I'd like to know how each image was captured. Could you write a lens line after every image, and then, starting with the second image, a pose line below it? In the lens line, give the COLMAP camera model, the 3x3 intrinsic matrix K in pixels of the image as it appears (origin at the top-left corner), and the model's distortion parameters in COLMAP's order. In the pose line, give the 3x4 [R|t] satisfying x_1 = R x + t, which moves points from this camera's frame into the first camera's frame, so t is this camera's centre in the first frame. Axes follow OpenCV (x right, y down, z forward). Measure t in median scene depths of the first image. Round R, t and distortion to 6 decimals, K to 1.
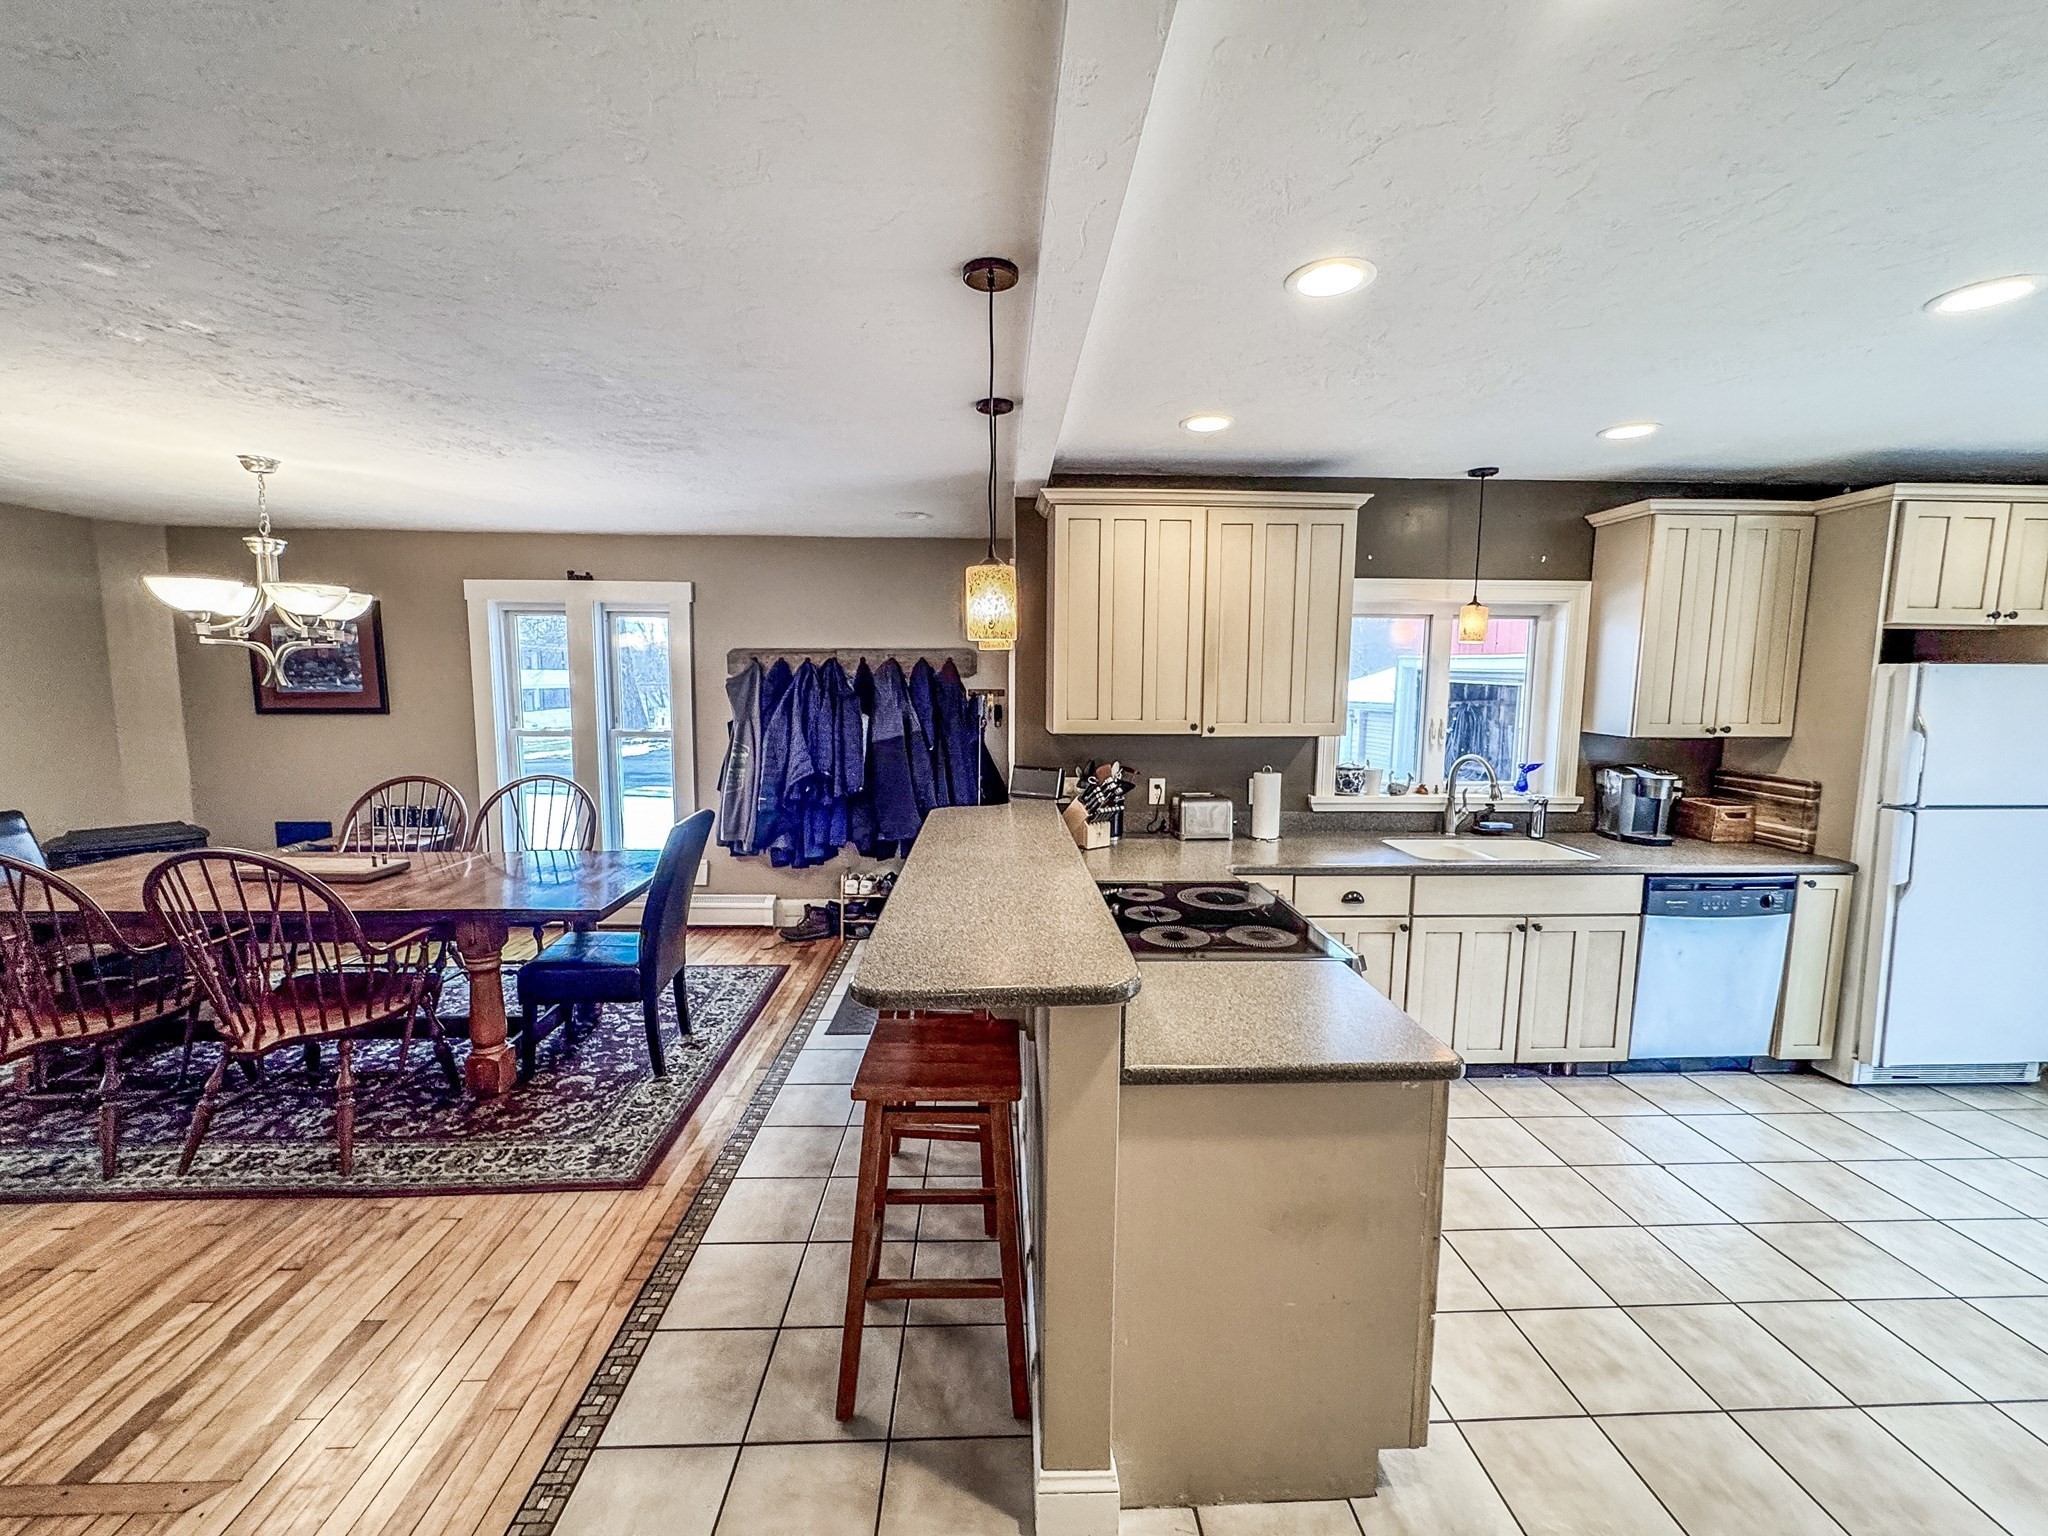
lens RADIAL K [[823.6, 0, 1028.8], [0, 823.6, 761.1], [0, 0, 1]] dist [-0.004369, 0.001330]
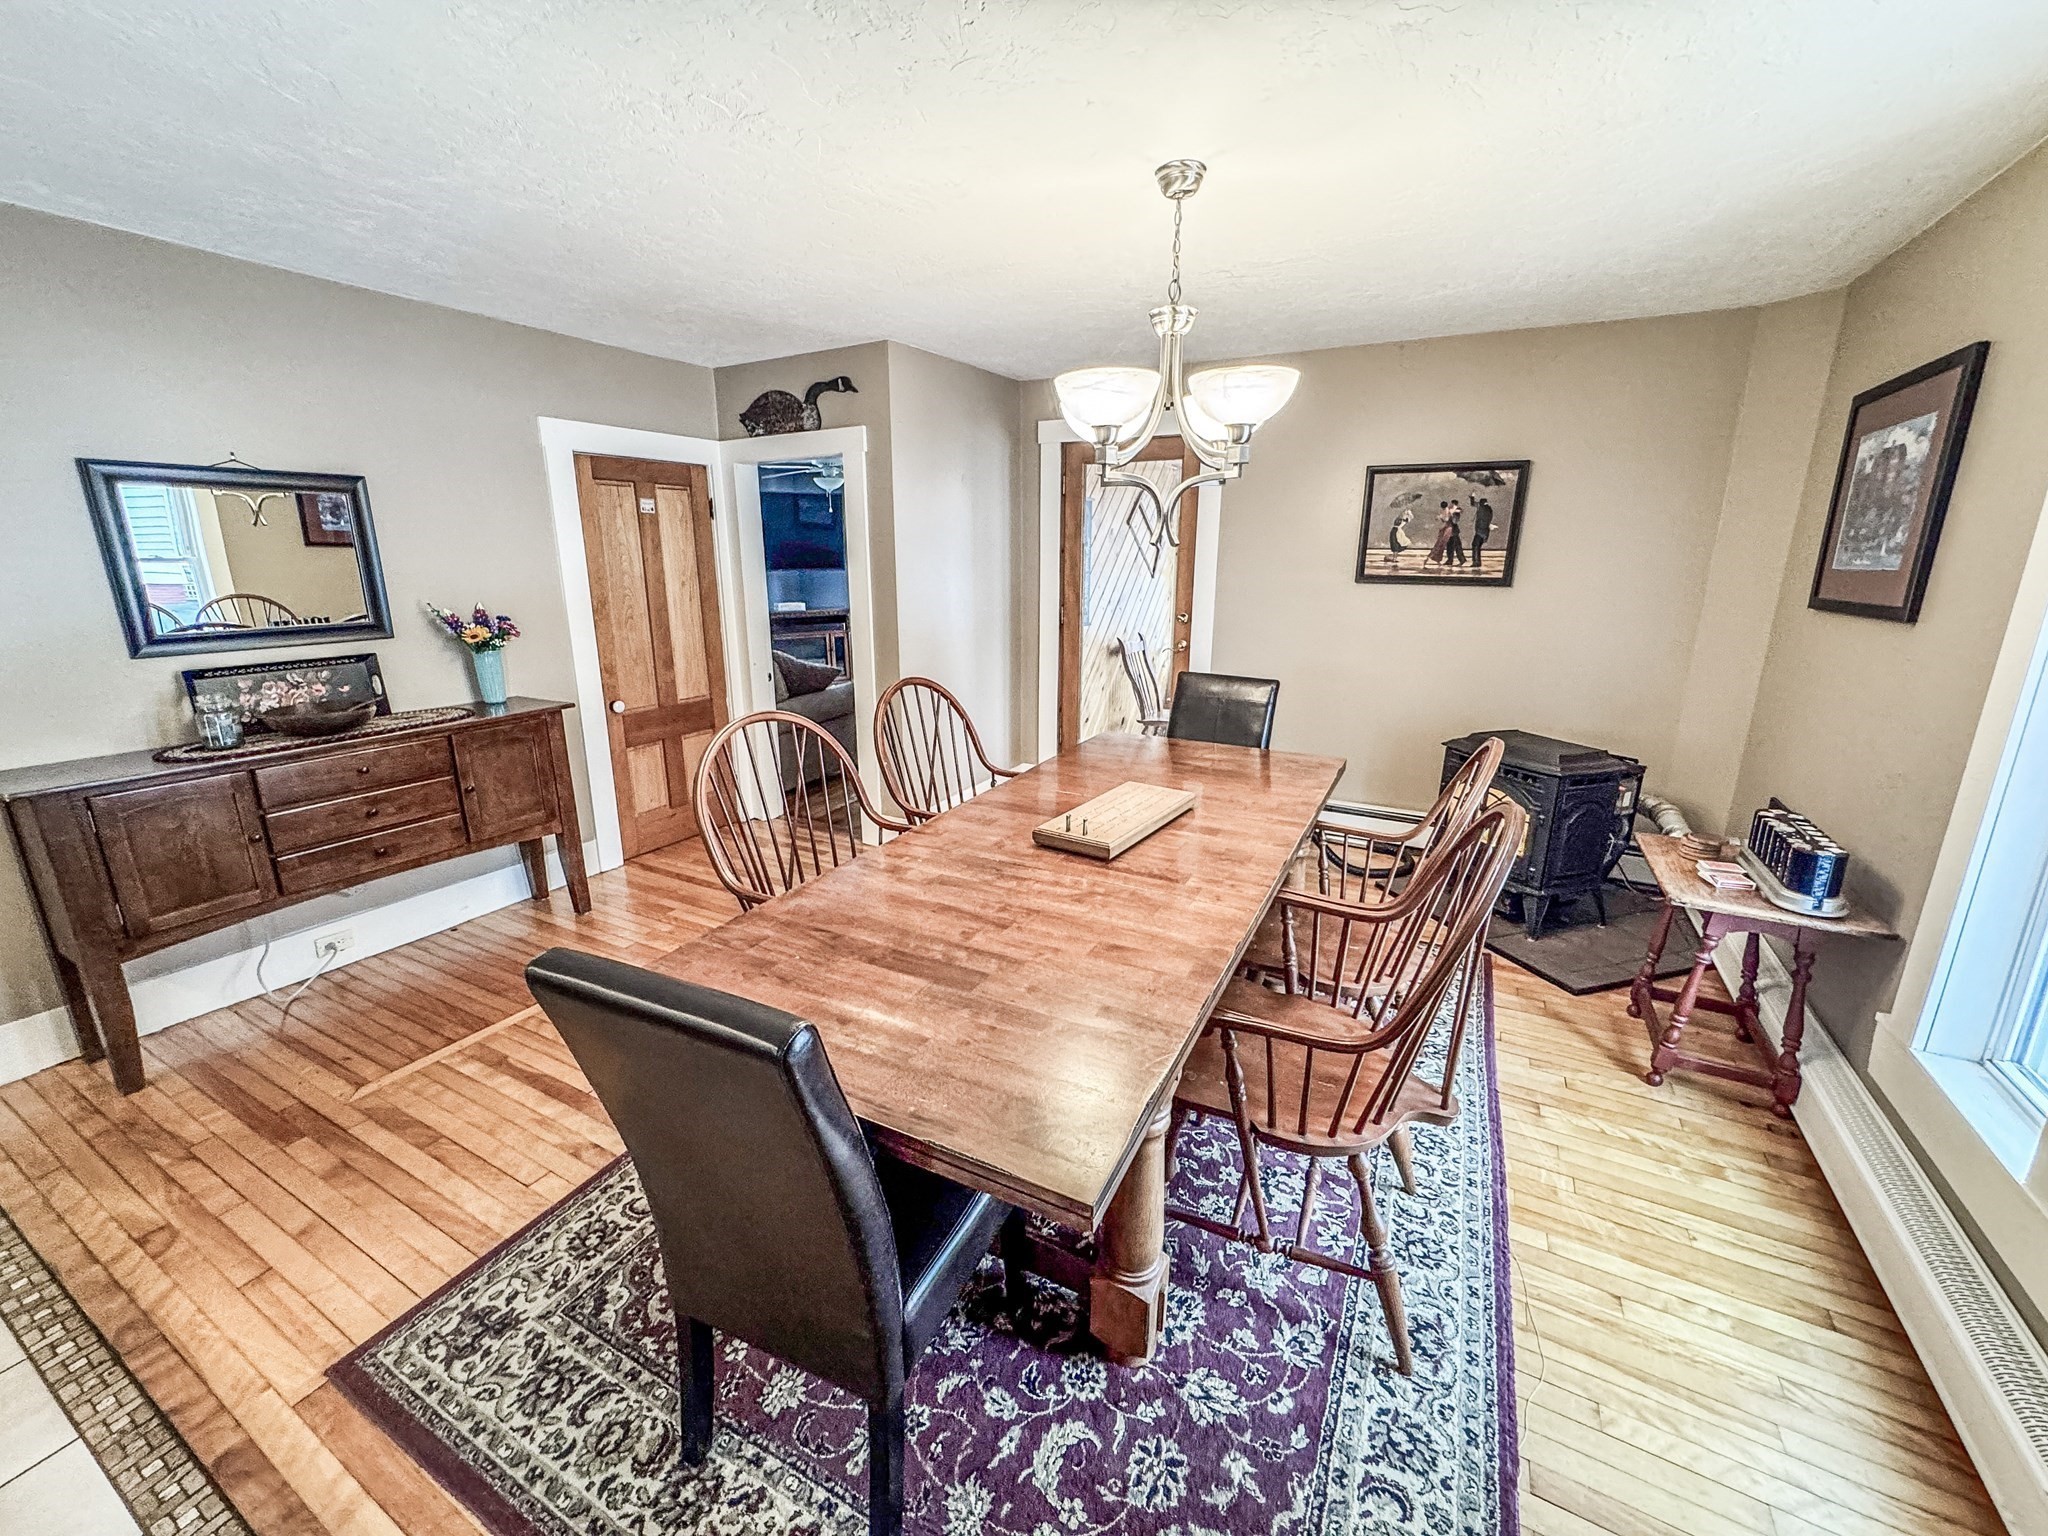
lens RADIAL K [[823.6, 0, 1023.1], [0, 823.6, 762.0], [0, 0, 1]] dist [-0.004369, 0.001330]
pose [[-0.519288, 0.202666, -0.830221, -0.222762], [-0.094345, 0.951940, 0.291391, -0.093860], [0.849376, 0.229643, -0.475210, 1.111074]]
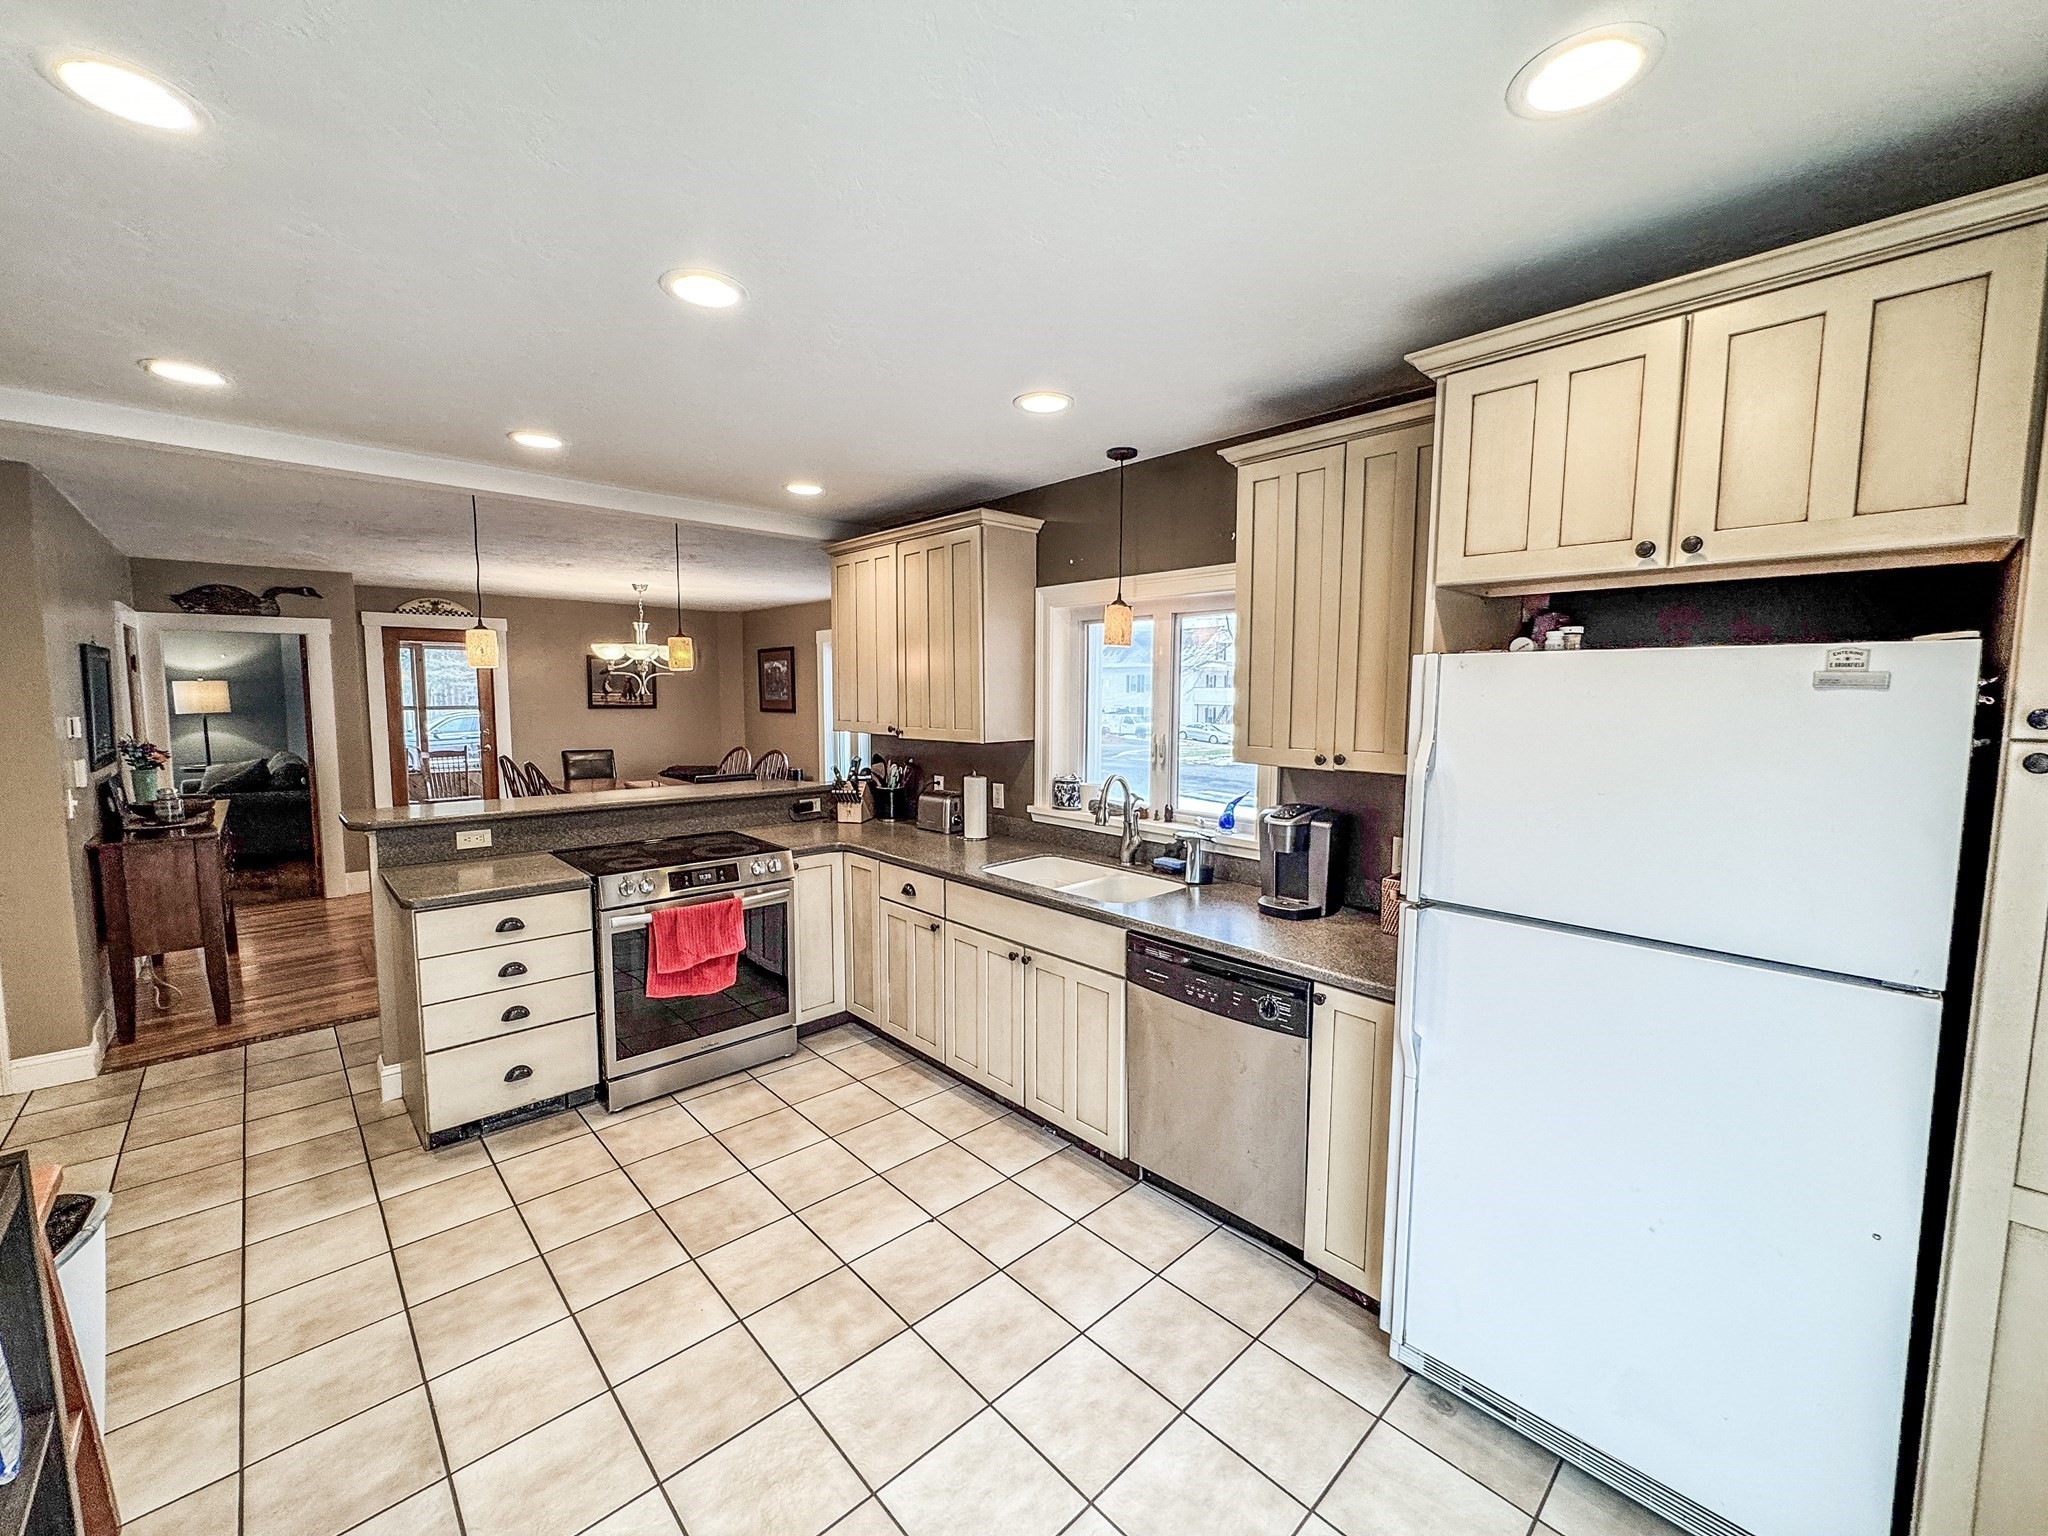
lens RADIAL K [[823.6, 0, 1028.8], [0, 823.6, 767.1], [0, 0, 1]] dist [-0.004369, 0.001330]
pose [[0.655647, 0.067147, -0.752076, 1.101151], [-0.078316, 0.996713, 0.020715, -0.025142], [0.750995, 0.045318, 0.658751, 0.336945]]
